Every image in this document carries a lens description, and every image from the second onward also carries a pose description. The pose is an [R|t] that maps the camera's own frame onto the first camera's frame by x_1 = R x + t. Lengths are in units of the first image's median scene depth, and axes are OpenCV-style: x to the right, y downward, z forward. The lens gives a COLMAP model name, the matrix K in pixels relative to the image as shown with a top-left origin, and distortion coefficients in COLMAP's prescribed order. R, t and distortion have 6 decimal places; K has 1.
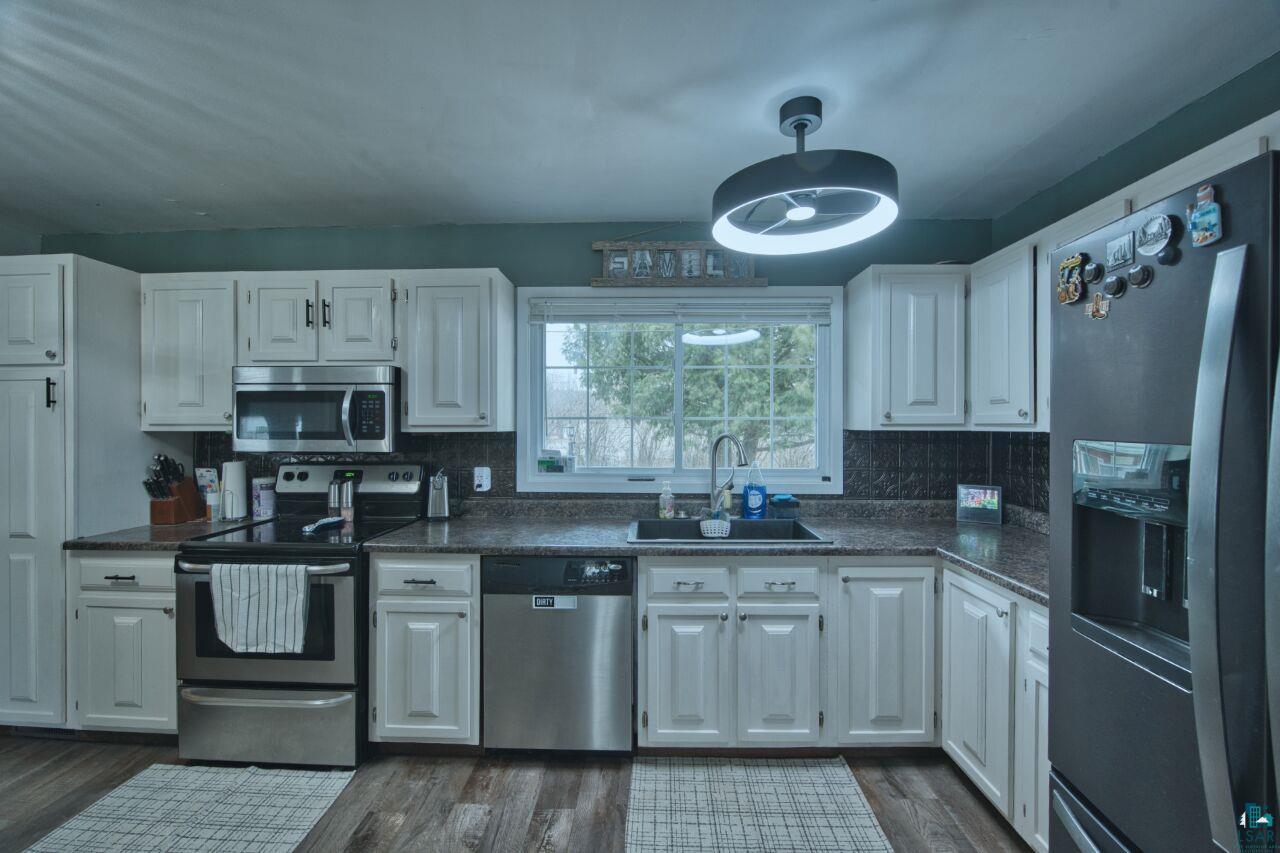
lens RADIAL K [[513.6, 0, 638.8], [0, 513.6, 426.8], [0, 0, 1]] dist [-0.022116, -0.001374]
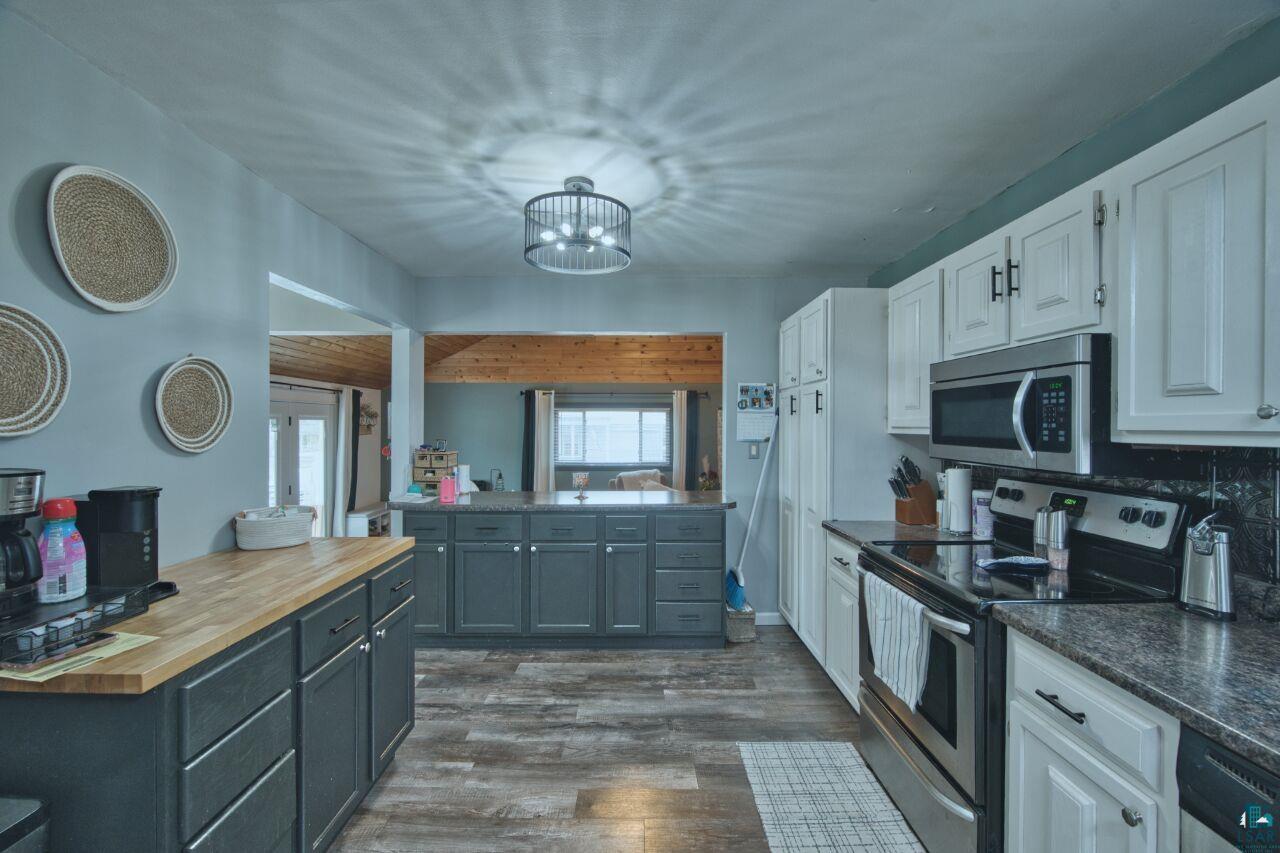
lens RADIAL K [[513.6, 0, 641.6], [0, 513.6, 422.6], [0, 0, 1]] dist [-0.022116, -0.001374]
pose [[0.043184, -0.004550, -0.999057, 0.093907], [-0.010457, 0.999933, -0.005006, -0.003379], [0.999012, 0.010663, 0.043134, 0.433516]]
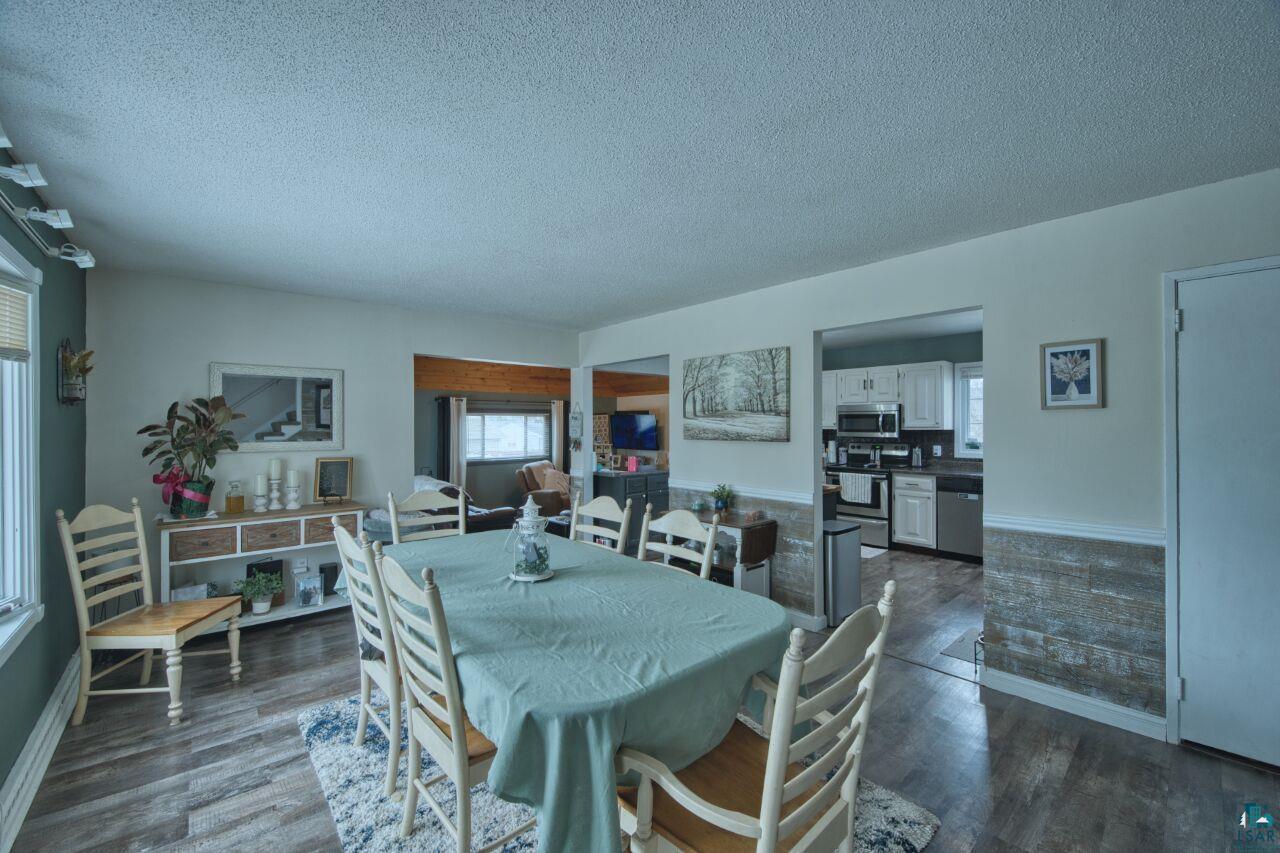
lens RADIAL K [[513.6, 0, 639.7], [0, 513.6, 423.0], [0, 0, 1]] dist [-0.022116, -0.001374]
pose [[0.683236, -0.005967, -0.730173, 0.490234], [-0.001777, 0.999950, -0.009834, 0.004449], [0.730195, 0.008017, 0.683192, -1.665523]]
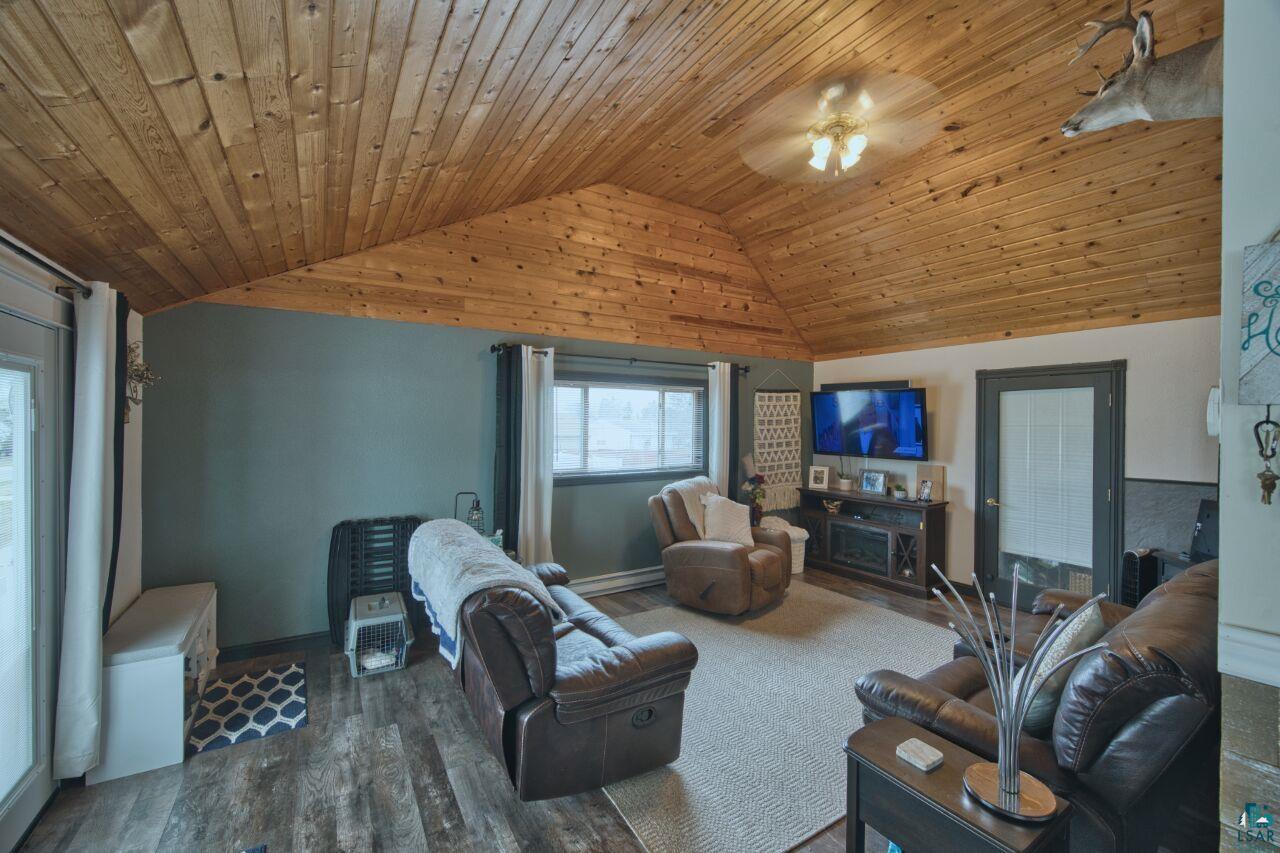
lens RADIAL K [[513.6, 0, 639.2], [0, 513.6, 422.8], [0, 0, 1]] dist [-0.022116, -0.001374]
pose [[0.559751, 0.002365, -0.828658, -1.475518], [-0.012339, 0.999909, -0.005482, 0.061001], [0.828569, 0.013293, 0.559729, -0.778710]]
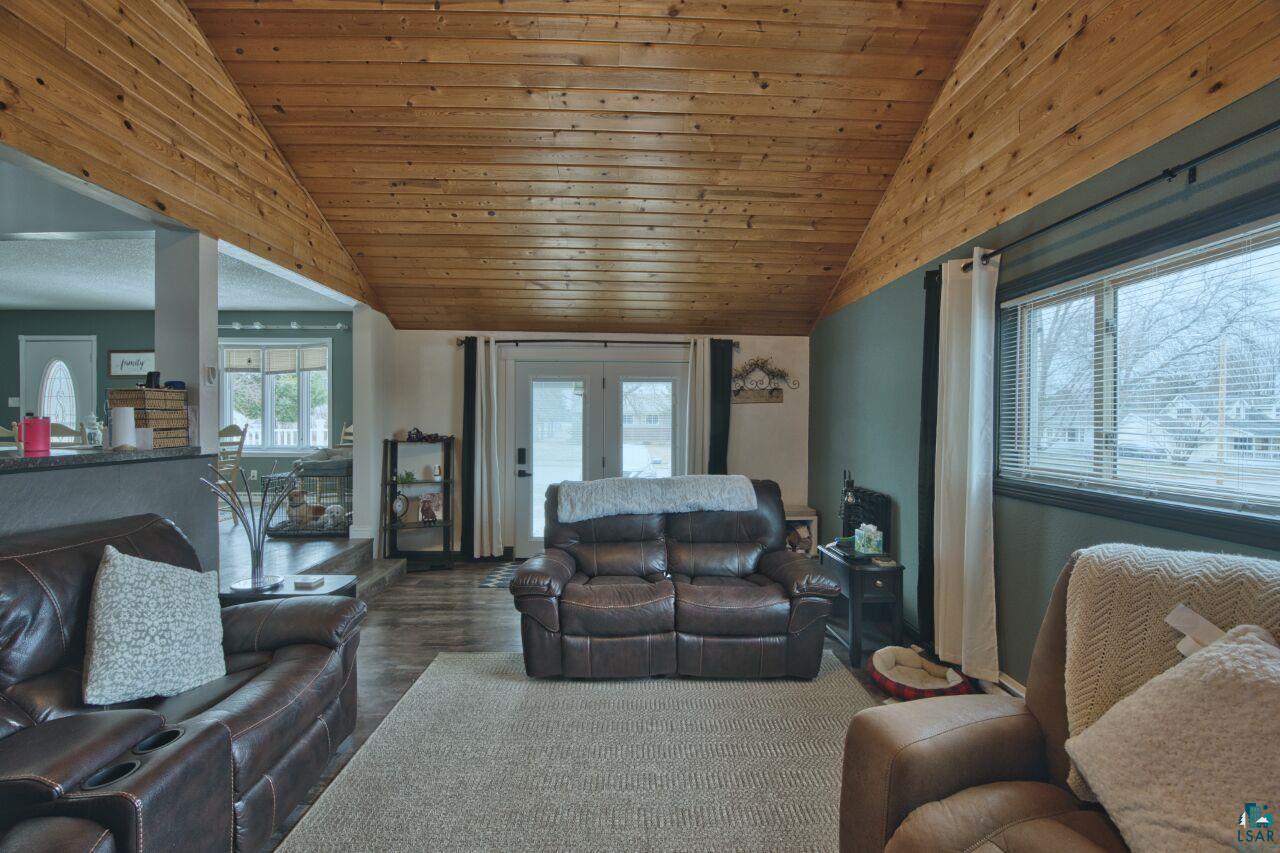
lens RADIAL K [[513.6, 0, 633.7], [0, 513.6, 427.7], [0, 0, 1]] dist [-0.022116, -0.001374]
pose [[-0.998189, -0.003263, -0.060075, -2.441148], [-0.004593, 0.999747, 0.022005, 0.135243], [0.059988, 0.022241, -0.997951, 1.031536]]
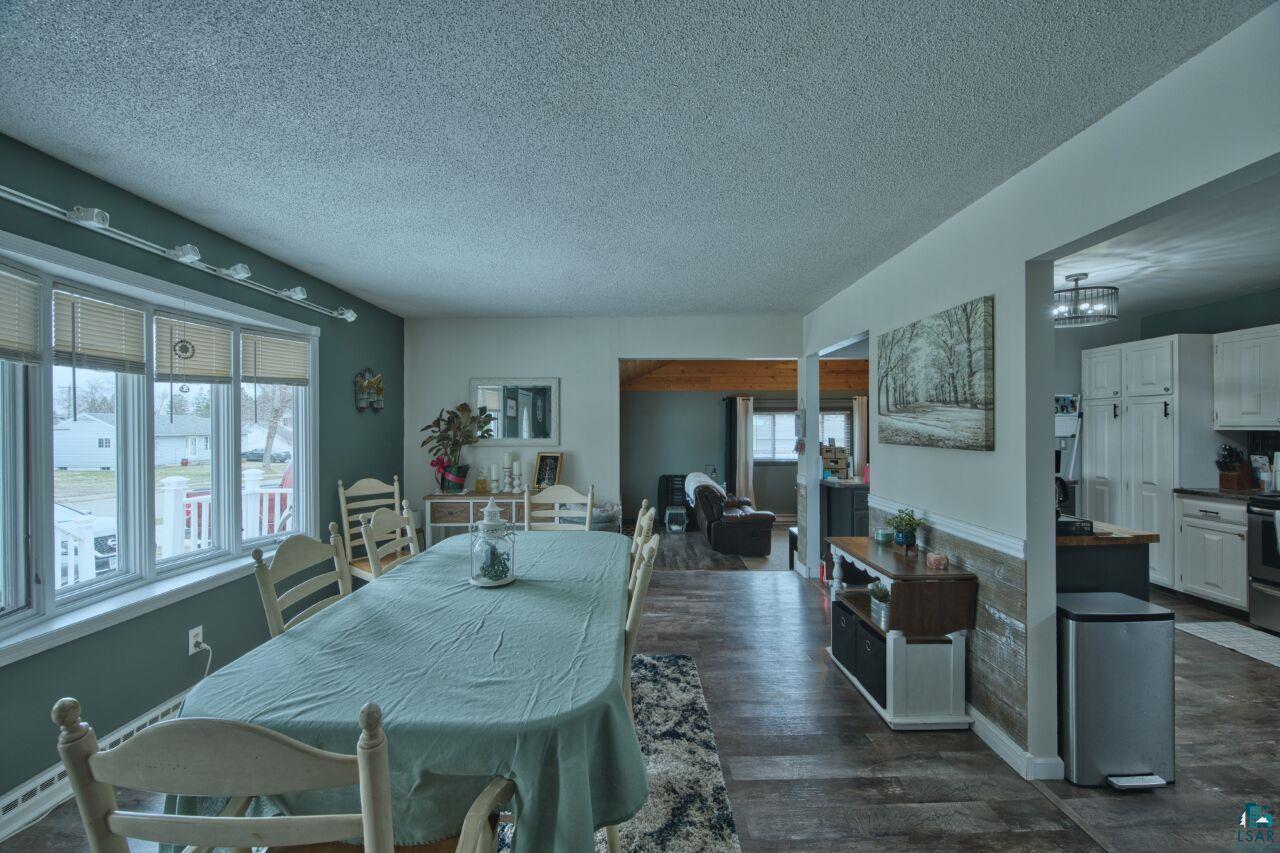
lens RADIAL K [[513.6, 0, 641.6], [0, 513.6, 420.1], [0, 0, 1]] dist [-0.022116, -0.001374]
pose [[0.035218, -0.012685, -0.999299, 0.583199], [-0.002768, 0.999914, -0.012790, 0.002642], [0.999376, 0.003217, 0.035180, -0.953681]]
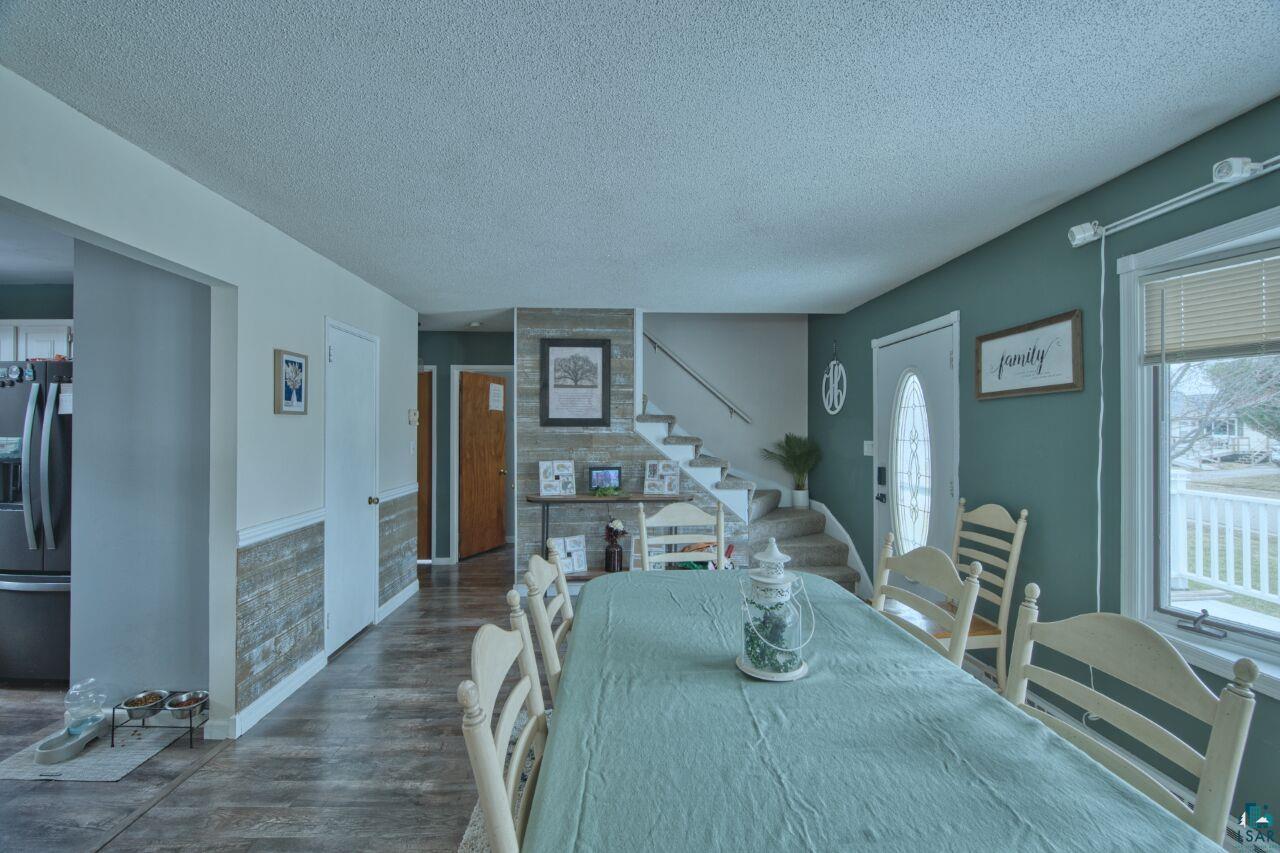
lens RADIAL K [[513.6, 0, 641.1], [0, 513.6, 425.6], [0, 0, 1]] dist [-0.022116, -0.001374]
pose [[-0.079923, 0.011329, 0.996737, -0.874341], [0.004682, 0.999929, -0.010990, 0.005317], [-0.996790, 0.003789, -0.079970, -0.986775]]
